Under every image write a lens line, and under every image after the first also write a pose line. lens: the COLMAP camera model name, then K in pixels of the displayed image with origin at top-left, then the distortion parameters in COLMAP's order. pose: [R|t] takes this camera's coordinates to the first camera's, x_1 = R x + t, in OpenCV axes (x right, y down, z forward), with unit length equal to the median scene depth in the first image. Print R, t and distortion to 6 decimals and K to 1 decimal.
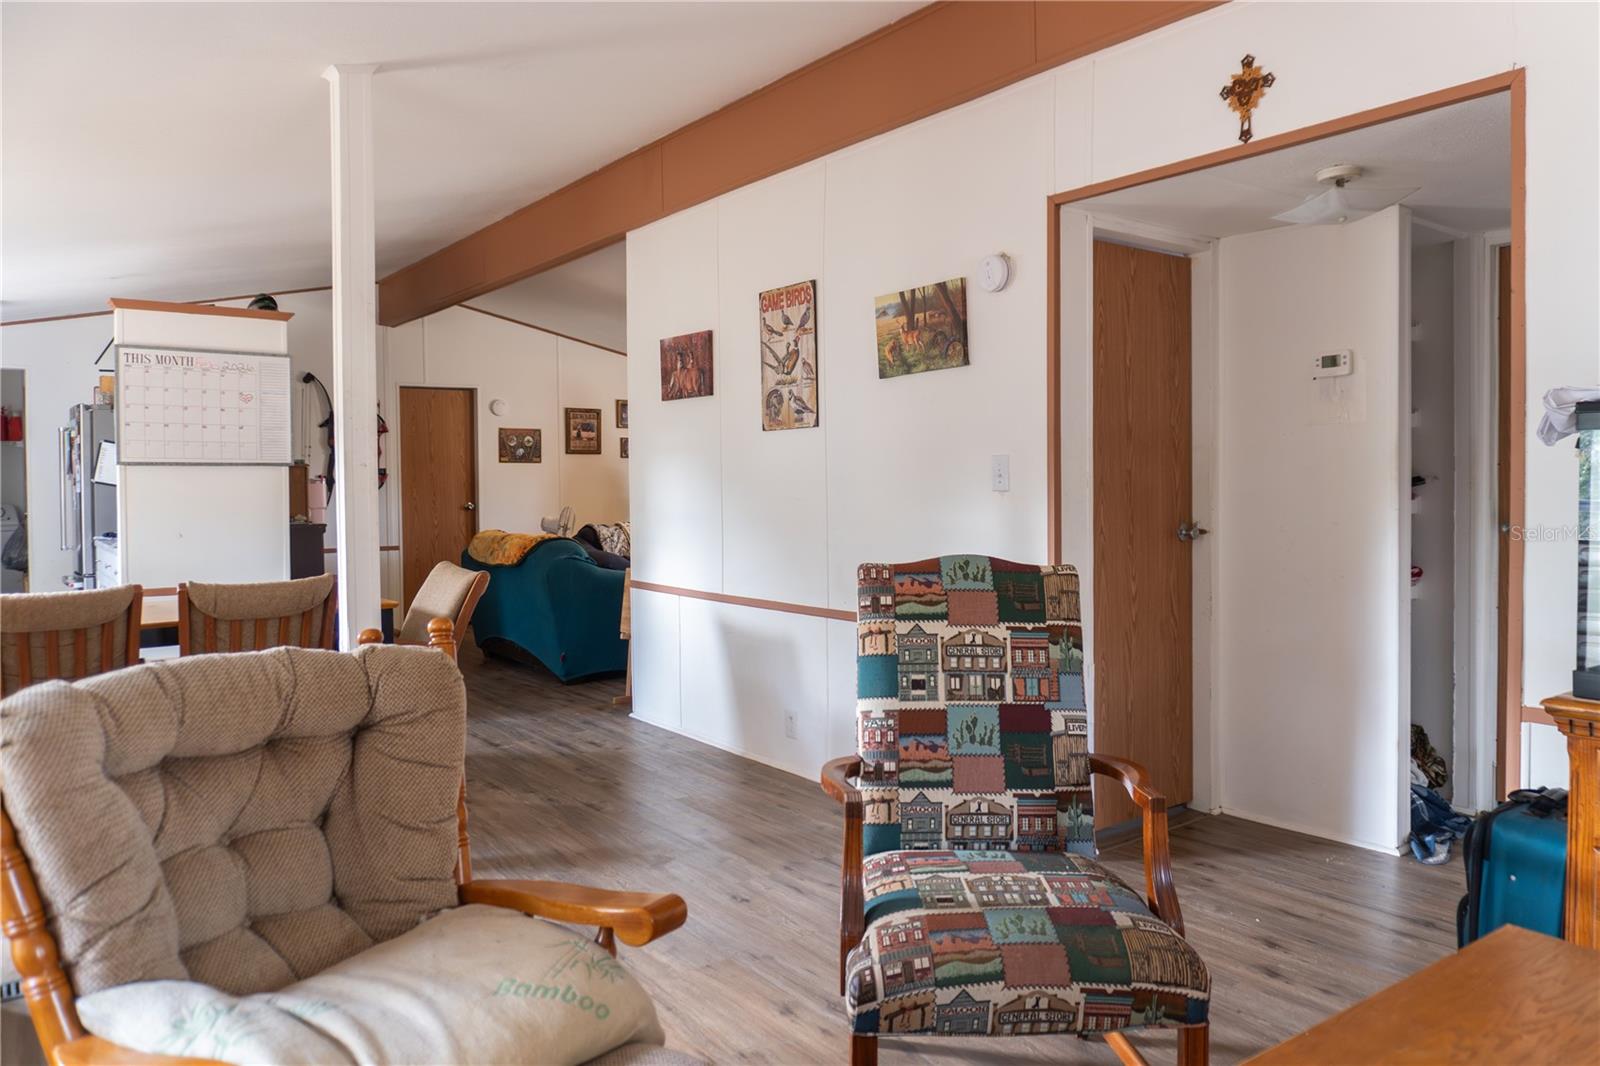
lens RADIAL K [[1074.7, 0, 822.2], [0, 1074.7, 497.8], [0, 0, 1]] dist [-0.010832, -0.003013]
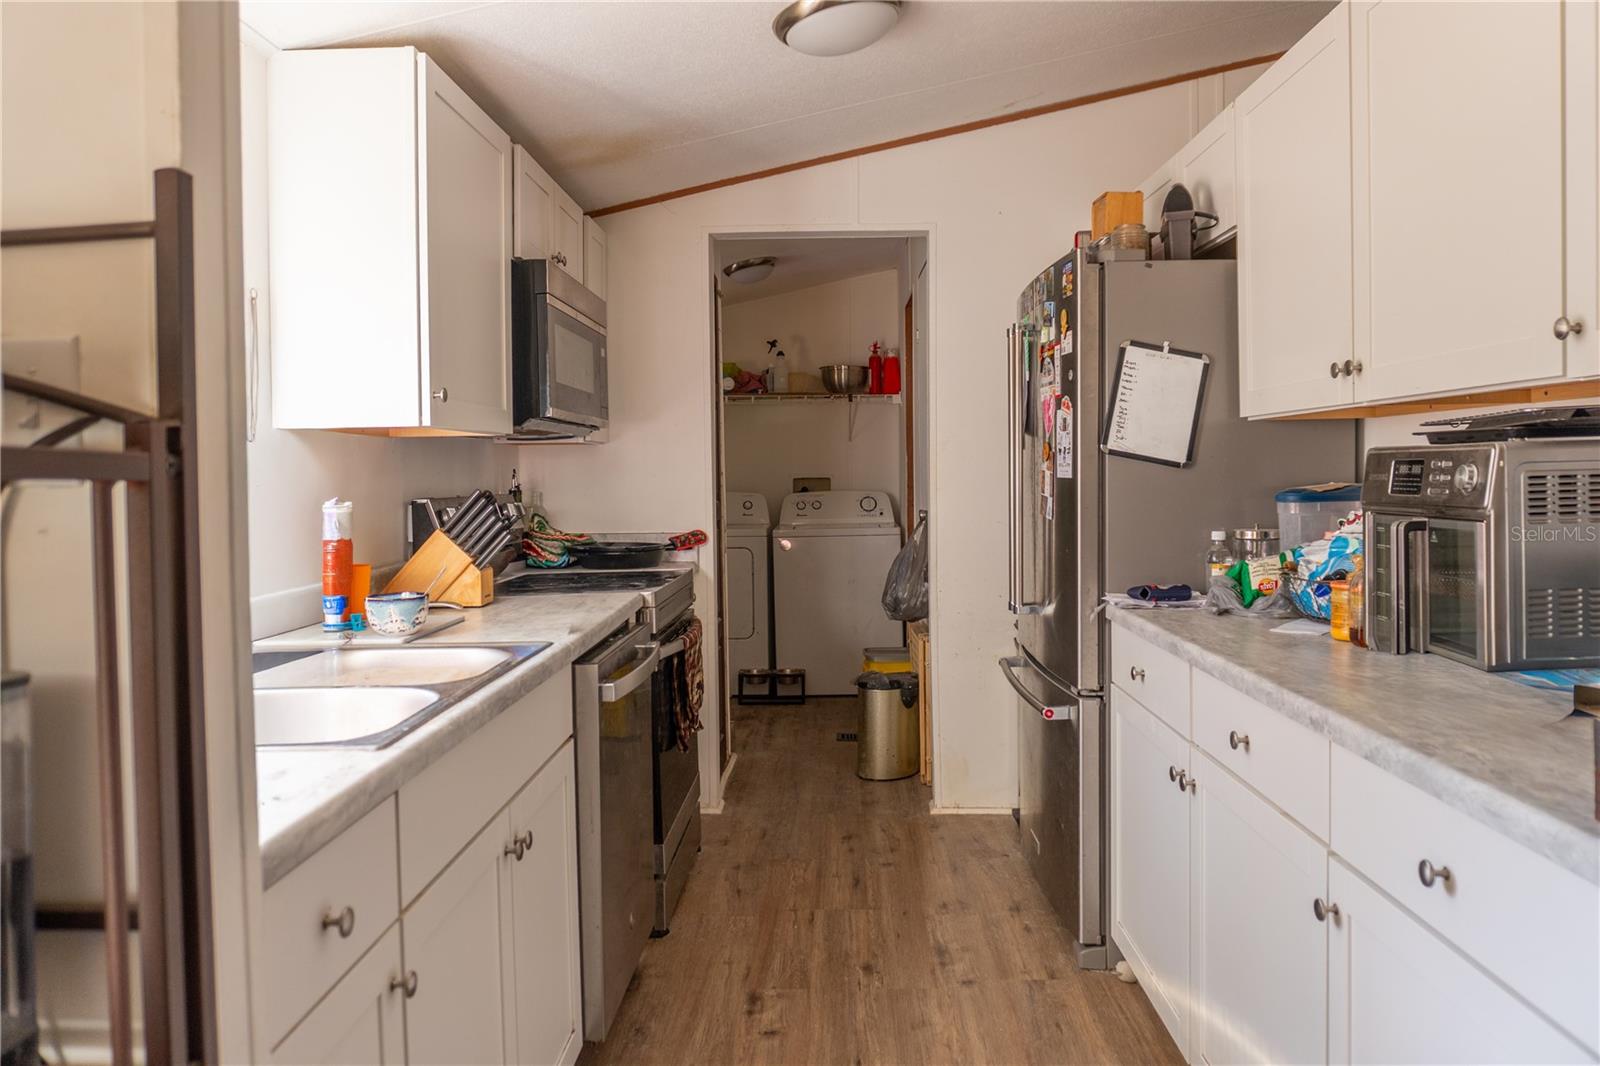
lens RADIAL K [[1074.7, 0, 798.7], [0, 1074.7, 526.9], [0, 0, 1]] dist [-0.010832, -0.003013]
pose [[0.767400, 0.031837, -0.640378, -0.516850], [-0.004093, 0.998989, 0.044762, -0.004706], [0.641156, -0.031729, 0.766754, 0.631061]]
